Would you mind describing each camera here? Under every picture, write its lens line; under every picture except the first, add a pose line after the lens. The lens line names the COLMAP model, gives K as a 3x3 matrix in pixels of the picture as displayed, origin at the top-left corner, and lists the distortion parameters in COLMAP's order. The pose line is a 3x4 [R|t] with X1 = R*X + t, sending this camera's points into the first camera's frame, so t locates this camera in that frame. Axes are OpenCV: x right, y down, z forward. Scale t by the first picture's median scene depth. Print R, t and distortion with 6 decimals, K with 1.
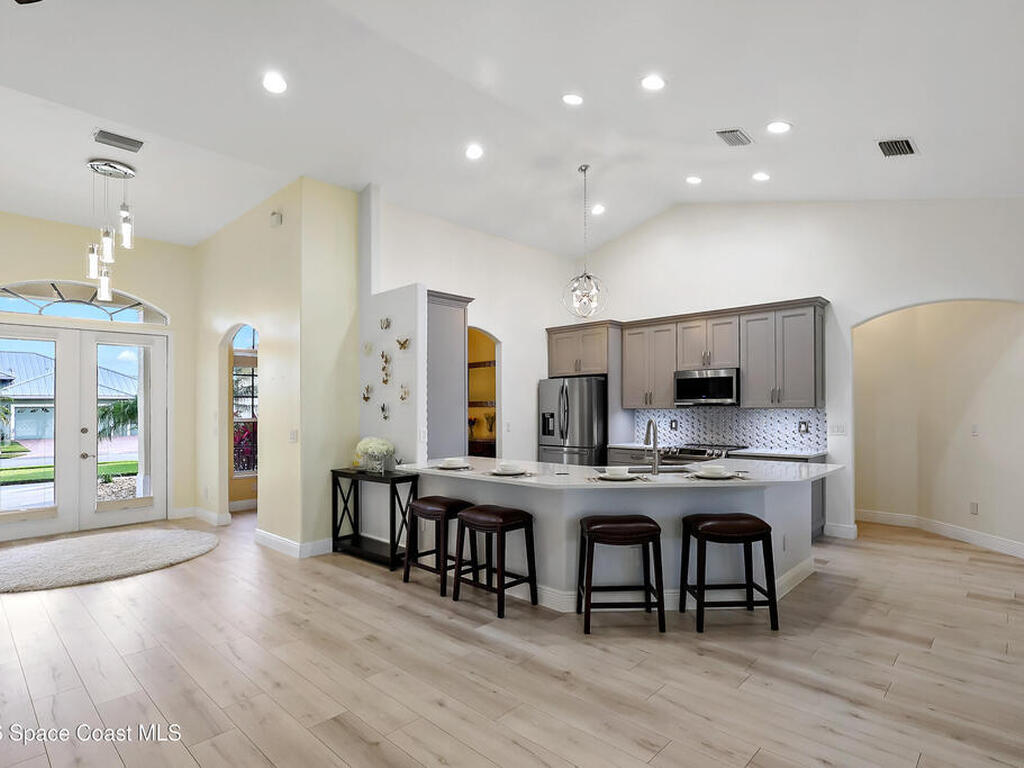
lens RADIAL K [[542.1, 0, 539.6], [0, 542.1, 380.8], [0, 0, 1]] dist [-0.007653, 0.004006]
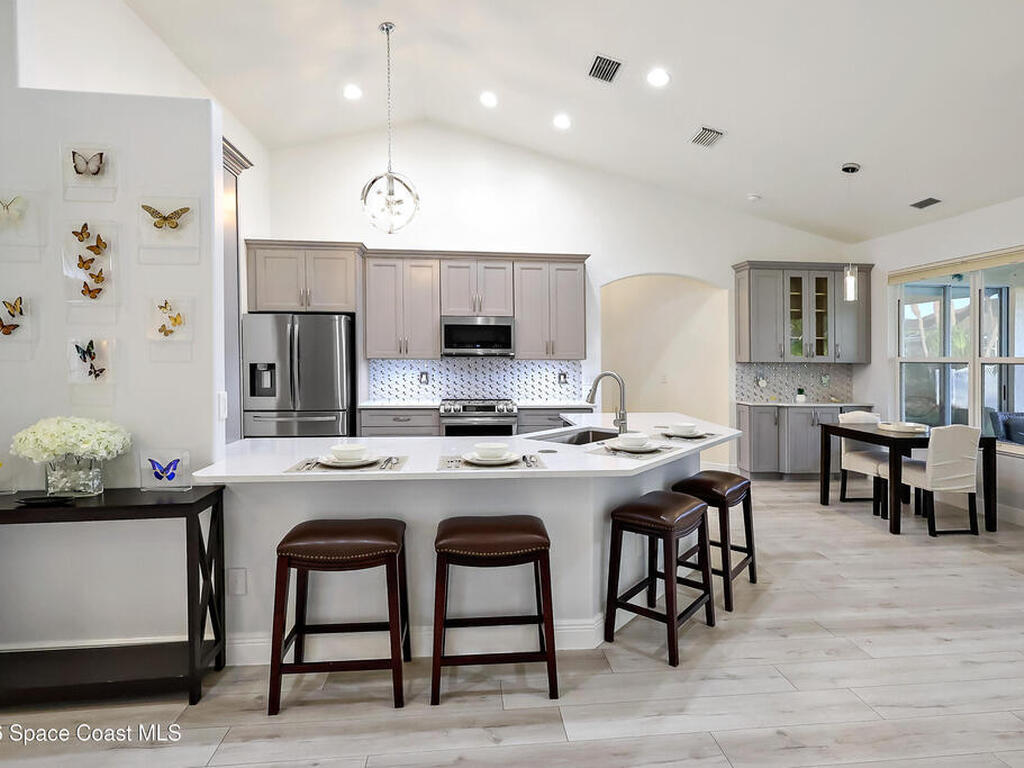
lens RADIAL K [[542.1, 0, 519.0], [0, 542.1, 358.3], [0, 0, 1]] dist [-0.007653, 0.004006]
pose [[0.666501, 0.010251, 0.745434, -0.384977], [-0.045718, 0.998585, 0.027145, 0.028150], [-0.744101, -0.052172, 0.666027, 0.444408]]
